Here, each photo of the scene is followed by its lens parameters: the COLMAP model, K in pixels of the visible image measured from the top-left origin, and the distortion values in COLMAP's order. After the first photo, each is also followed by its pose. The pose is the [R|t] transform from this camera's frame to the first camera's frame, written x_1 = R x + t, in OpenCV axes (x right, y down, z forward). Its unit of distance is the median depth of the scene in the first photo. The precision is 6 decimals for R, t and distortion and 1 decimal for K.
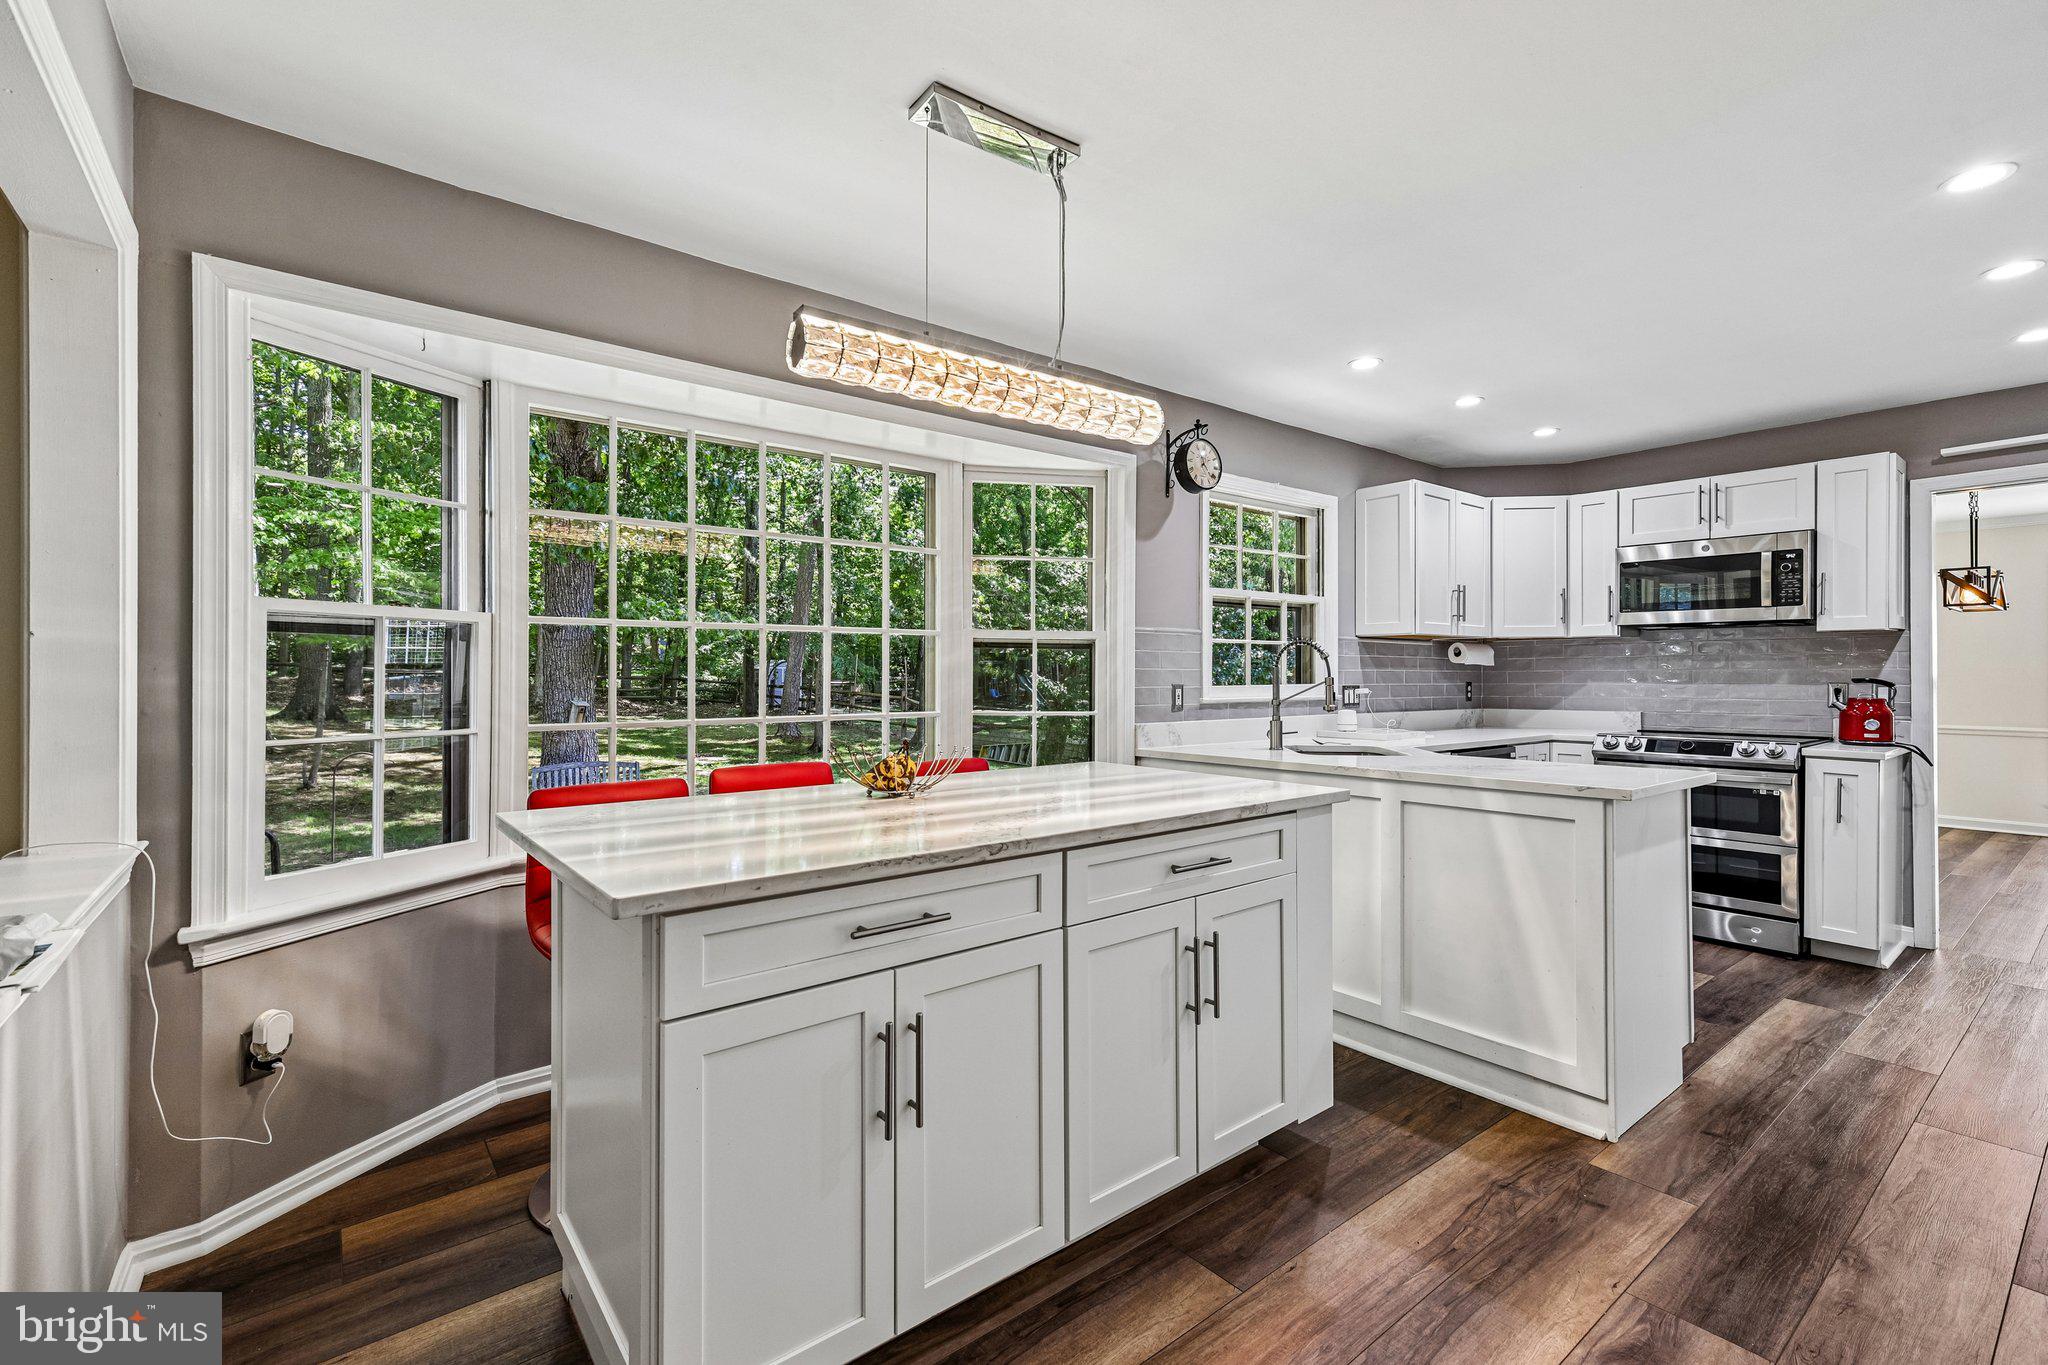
lens RADIAL K [[899.0, 0, 1022.8], [0, 899.0, 677.2], [0, 0, 1]] dist [0.009681, -0.000015]
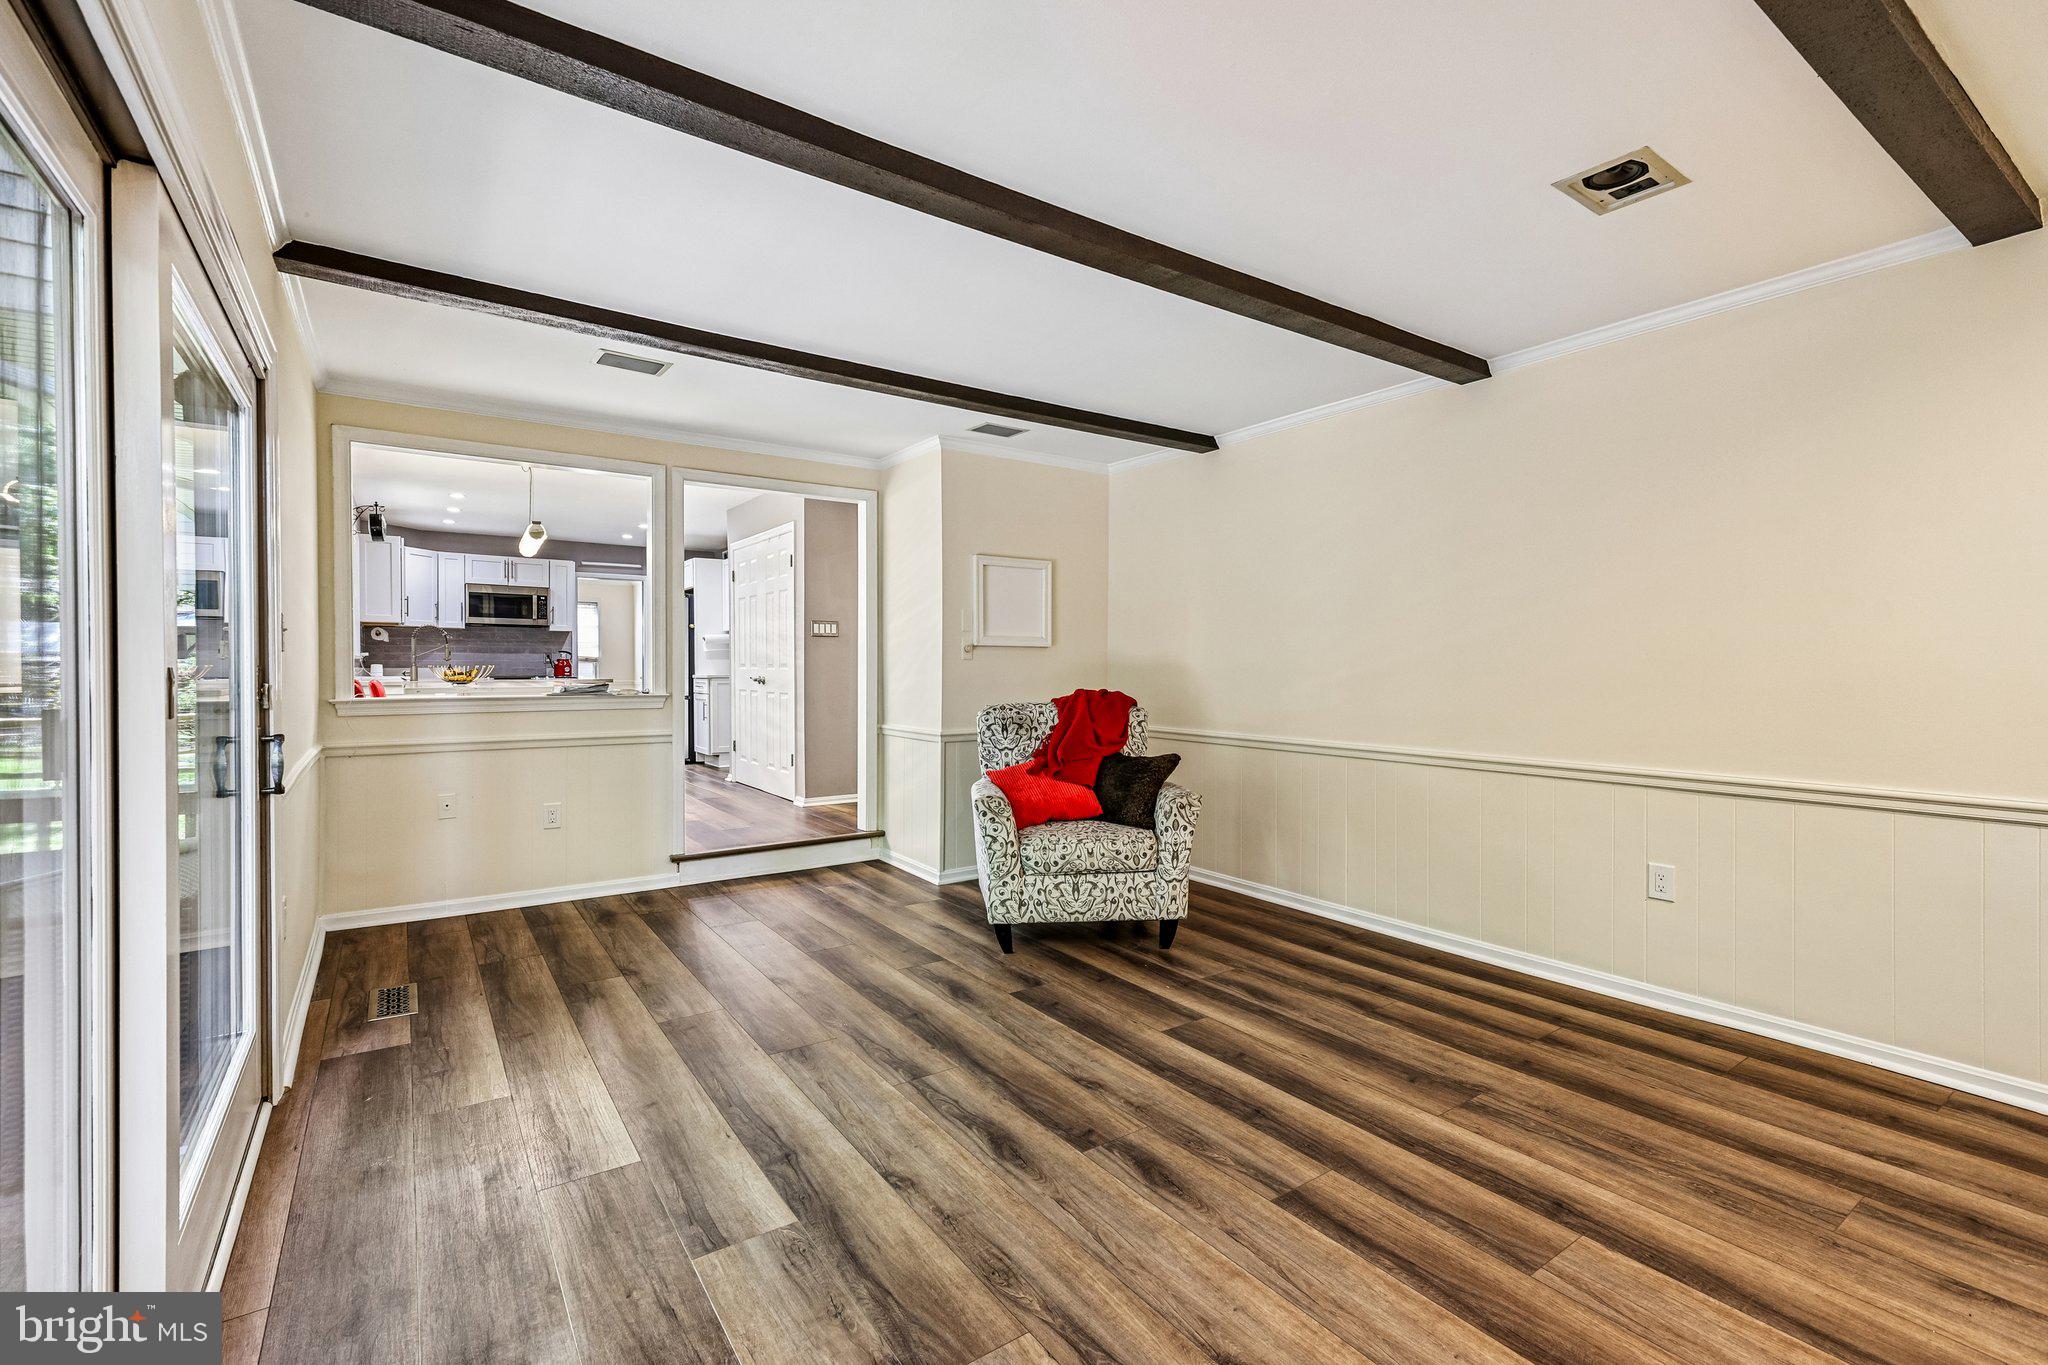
lens RADIAL K [[899.0, 0, 1021.0], [0, 899.0, 671.2], [0, 0, 1]] dist [0.009681, -0.000015]
pose [[0.063290, -0.006305, 0.997975, -2.346143], [-0.004242, 0.999969, 0.006587, 0.056983], [-0.997986, -0.004650, 0.063262, -0.631025]]
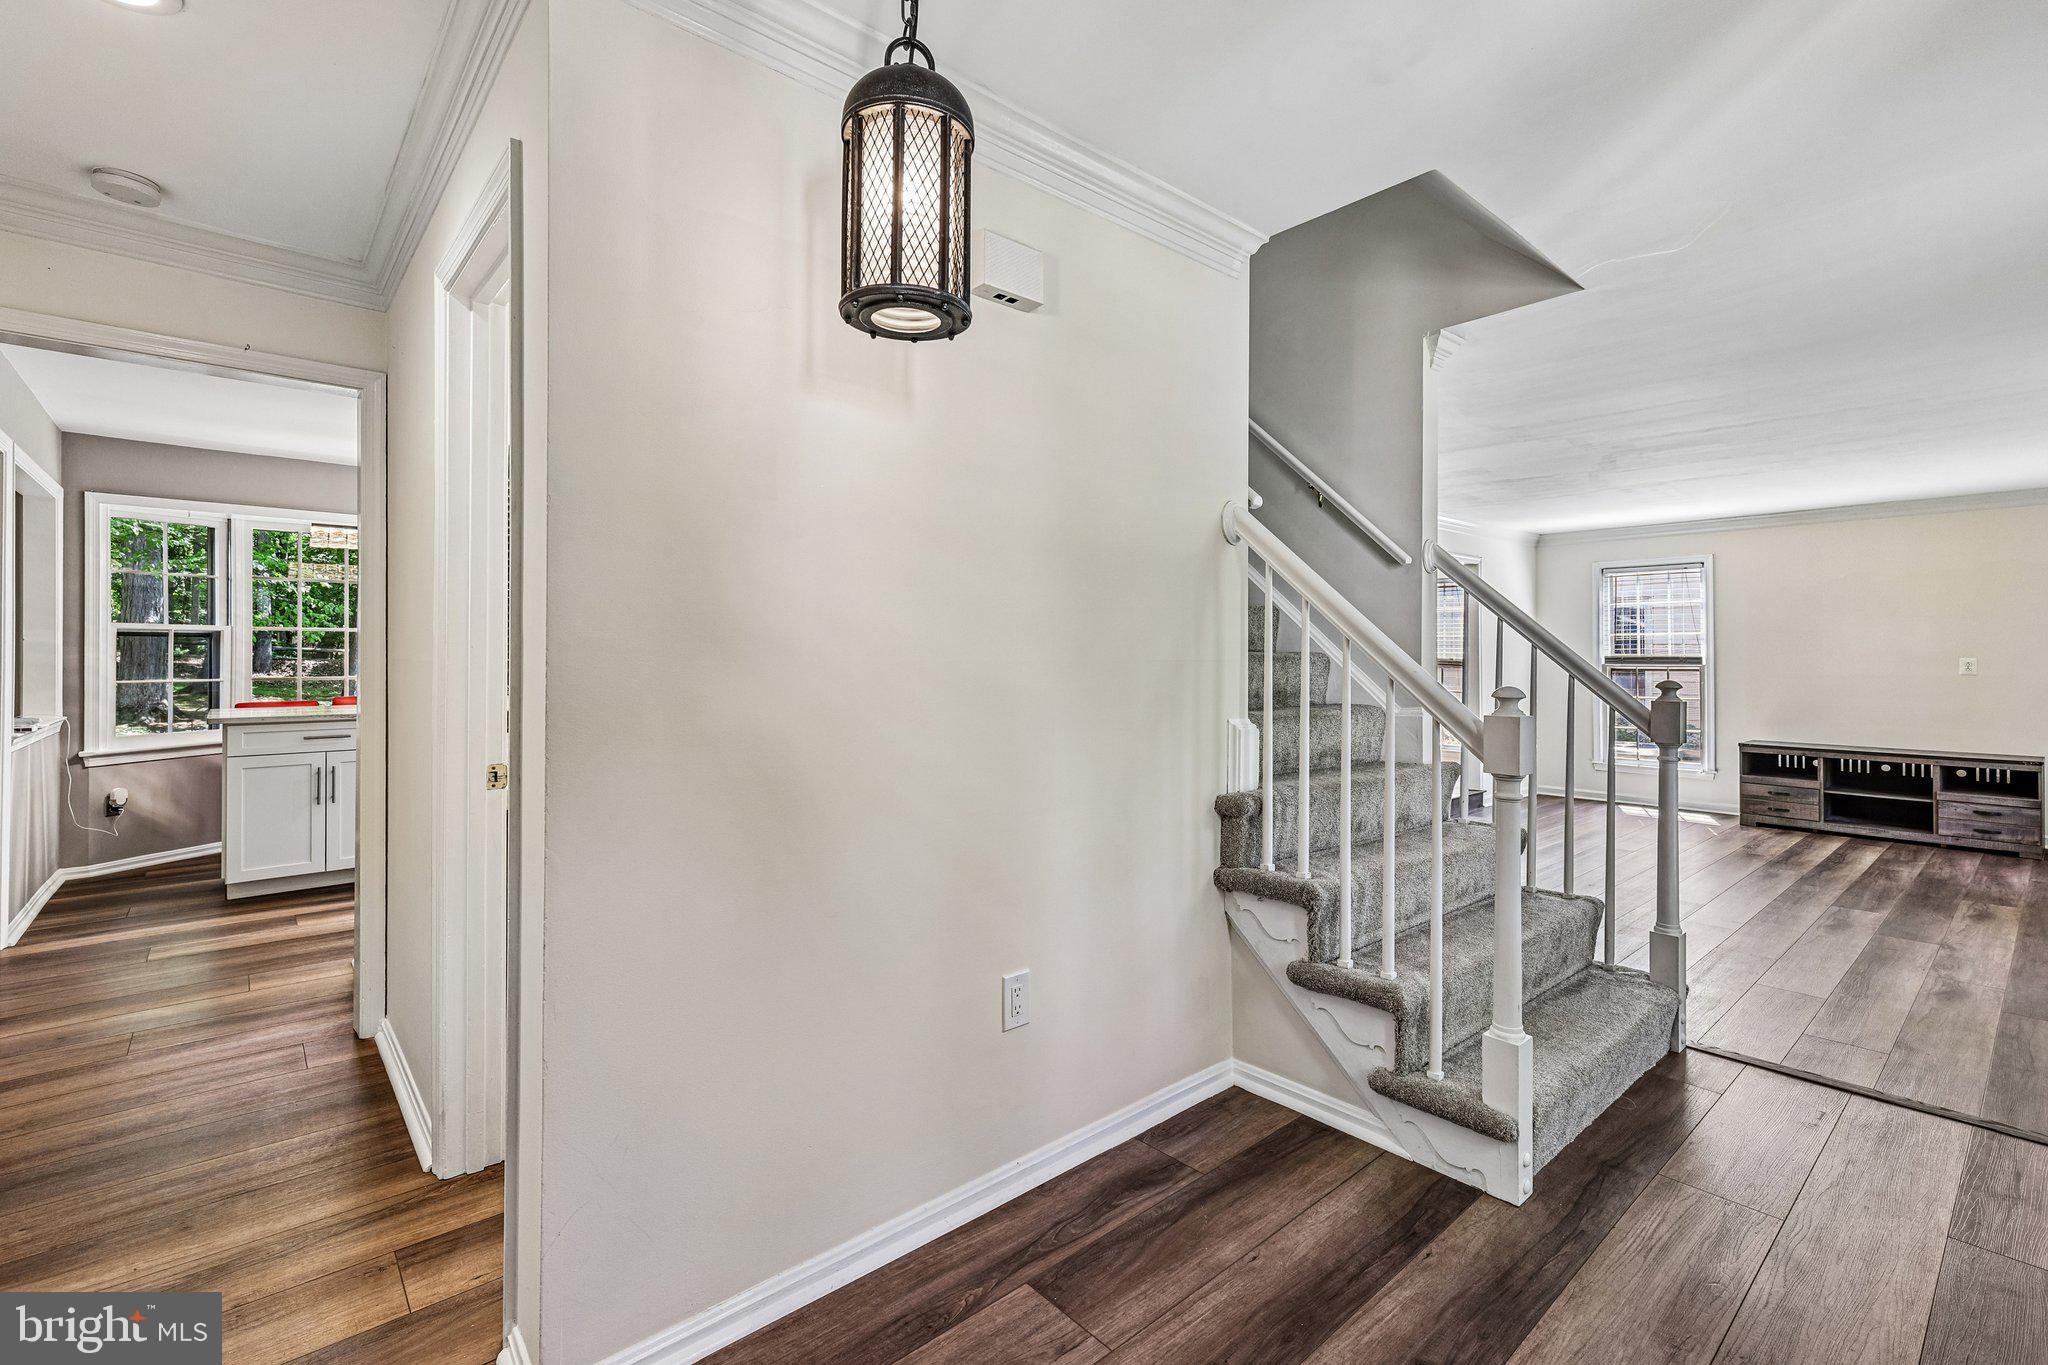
lens RADIAL K [[899.0, 0, 1024.5], [0, 899.0, 668.8], [0, 0, 1]] dist [0.009681, -0.000015]
pose [[0.998603, 0.006435, 0.052443, 1.393858], [-0.006807, 0.999953, 0.006925, 0.003534], [-0.052396, -0.007272, 0.998600, -1.481965]]
